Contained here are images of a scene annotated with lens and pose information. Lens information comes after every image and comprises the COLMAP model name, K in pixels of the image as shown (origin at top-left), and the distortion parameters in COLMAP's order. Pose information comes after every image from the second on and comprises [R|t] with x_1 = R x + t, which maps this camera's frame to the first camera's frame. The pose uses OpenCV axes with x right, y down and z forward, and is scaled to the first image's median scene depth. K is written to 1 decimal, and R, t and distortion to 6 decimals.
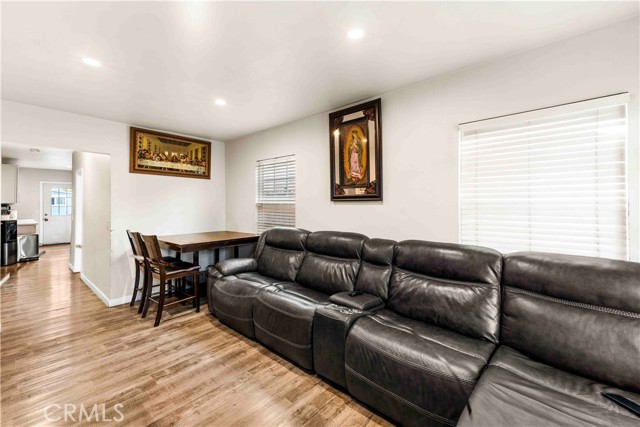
lens RADIAL K [[256.9, 0, 323.0], [0, 256.9, 209.5], [0, 0, 1]] dist [-0.010441, 0.000012]
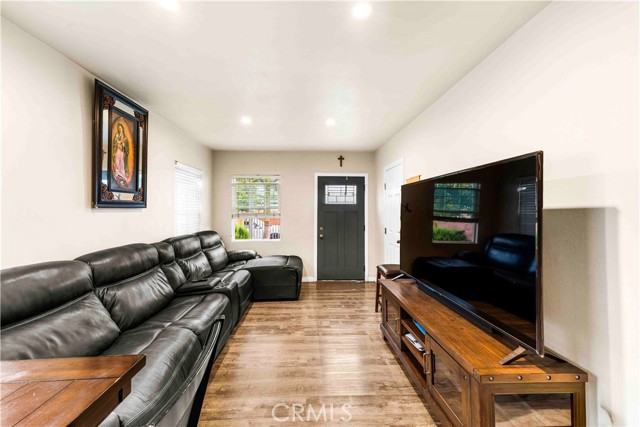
lens RADIAL K [[256.9, 0, 323.0], [0, 256.9, 209.5], [0, 0, 1]] dist [-0.010441, 0.000012]
pose [[-0.697790, -0.006013, 0.716277, -0.975705], [0.000685, 0.999959, 0.009062, -0.034125], [-0.716302, 0.006814, -0.697757, 1.143819]]
